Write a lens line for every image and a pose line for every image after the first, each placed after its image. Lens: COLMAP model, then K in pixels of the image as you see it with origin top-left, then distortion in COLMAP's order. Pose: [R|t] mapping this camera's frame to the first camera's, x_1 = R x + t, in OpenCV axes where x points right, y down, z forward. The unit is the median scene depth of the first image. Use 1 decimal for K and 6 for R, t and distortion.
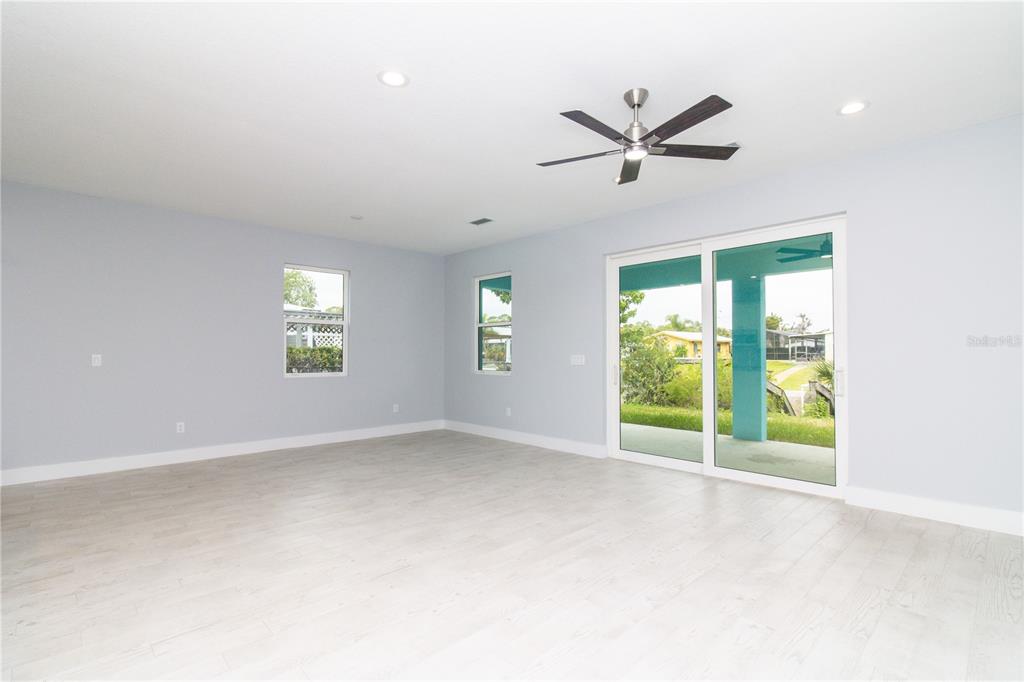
lens RADIAL K [[474.8, 0, 512.0], [0, 474.8, 341.0], [0, 0, 1]] dist [0.002131, 0.000986]
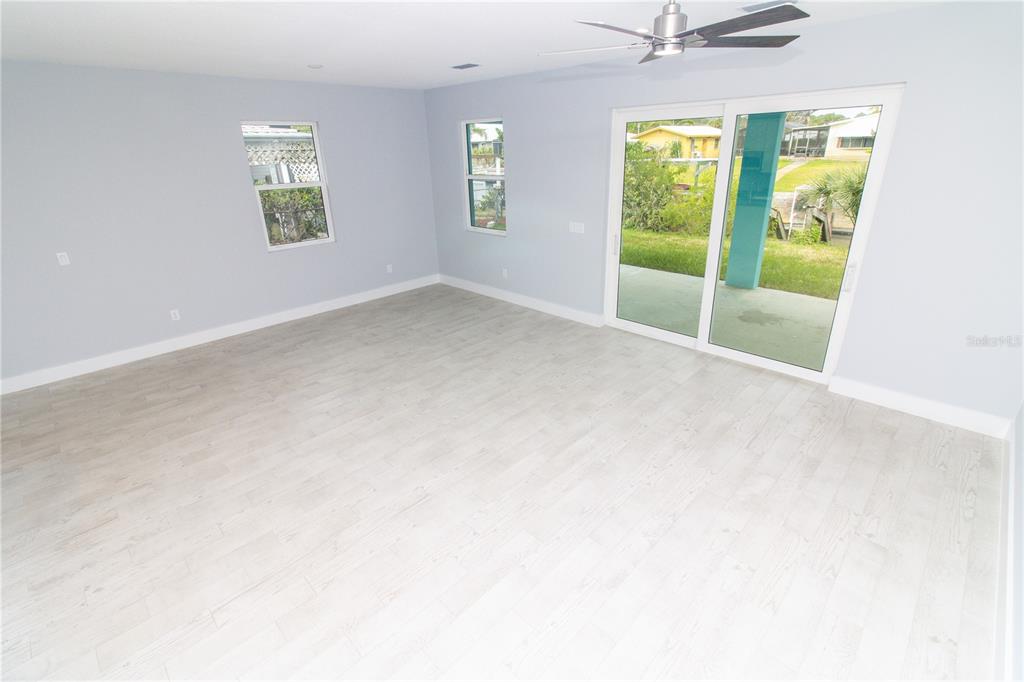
lens RADIAL K [[466.9, 0, 513.6], [0, 466.9, 320.0], [0, 0, 1]] dist [0.002721, 0.000534]
pose [[0.999198, -0.036646, 0.016155, -0.011397], [0.028049, 0.928268, 0.370854, -0.166683], [-0.028586, -0.370103, 0.928551, 0.081734]]
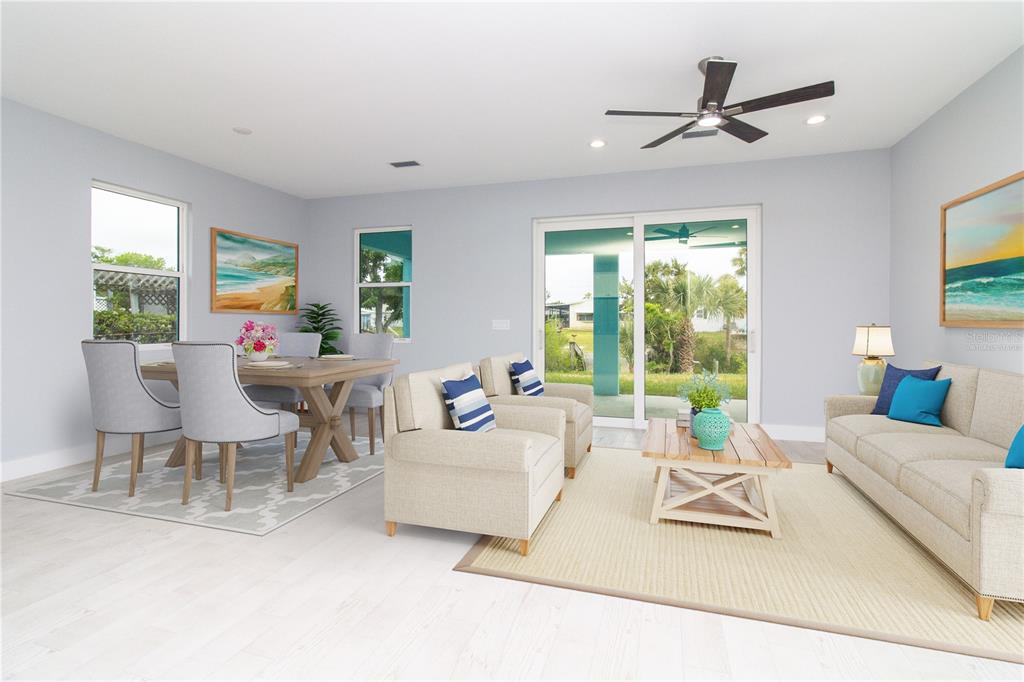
lens RADIAL K [[466.9, 0, 513.6], [0, 466.9, 320.0], [0, 0, 1]] dist [0.002721, 0.000534]
pose [[0.876721, 0.003560, 0.480985, -0.356823], [-0.015993, 0.999635, 0.021753, 0.011037], [-0.480732, -0.026763, 0.876459, 0.187147]]
